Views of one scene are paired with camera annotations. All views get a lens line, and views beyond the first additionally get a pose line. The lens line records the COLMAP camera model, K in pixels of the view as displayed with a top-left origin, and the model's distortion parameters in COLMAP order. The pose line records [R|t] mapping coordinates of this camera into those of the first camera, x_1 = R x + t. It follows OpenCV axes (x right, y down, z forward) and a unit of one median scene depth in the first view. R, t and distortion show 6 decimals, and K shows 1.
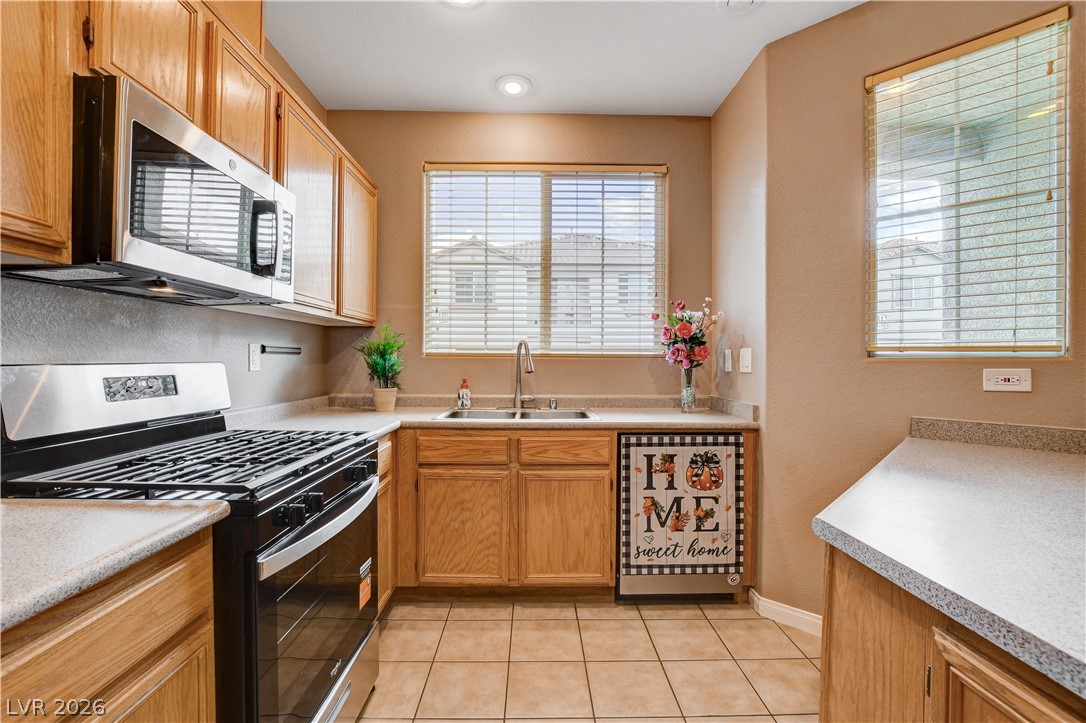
lens RADIAL K [[474.6, 0, 539.4], [0, 474.6, 360.5], [0, 0, 1]] dist [-0.013596, 0.001487]
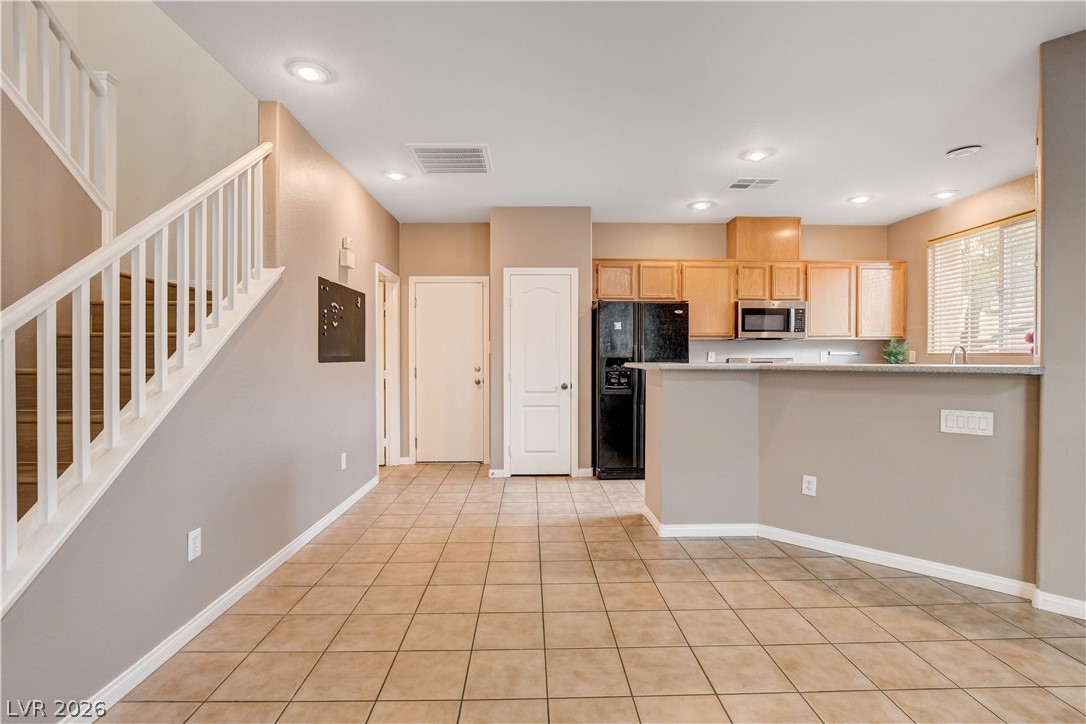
lens RADIAL K [[503.9, 0, 539.6], [0, 503.9, 360.3], [0, 0, 1]] dist [-0.015247, -0.000020]
pose [[0.013372, 0.000655, -0.999910, 1.921290], [-0.004210, 0.999991, 0.000599, 0.016169], [0.999902, 0.004201, 0.013374, -0.517426]]
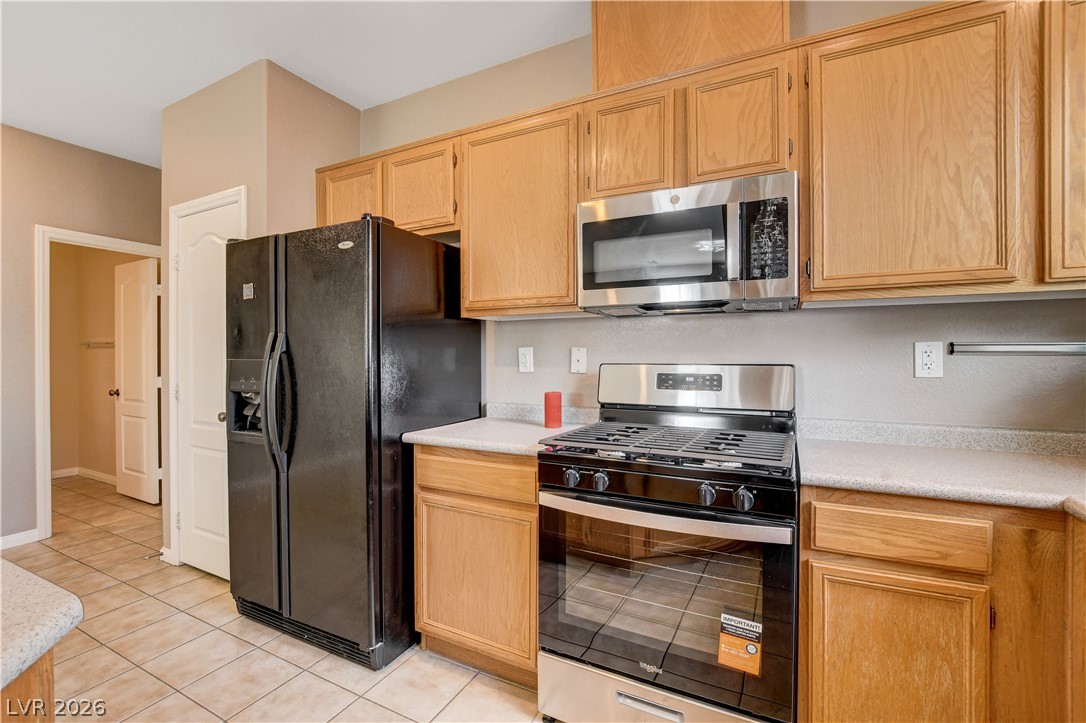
lens RADIAL K [[474.6, 0, 542.1], [0, 474.6, 360.4], [0, 0, 1]] dist [-0.013596, 0.001487]
pose [[-0.473623, -0.006058, -0.880707, 0.341571], [-0.009252, 0.999955, -0.001903, 0.001849], [0.880679, 0.007247, -0.473658, 0.758274]]
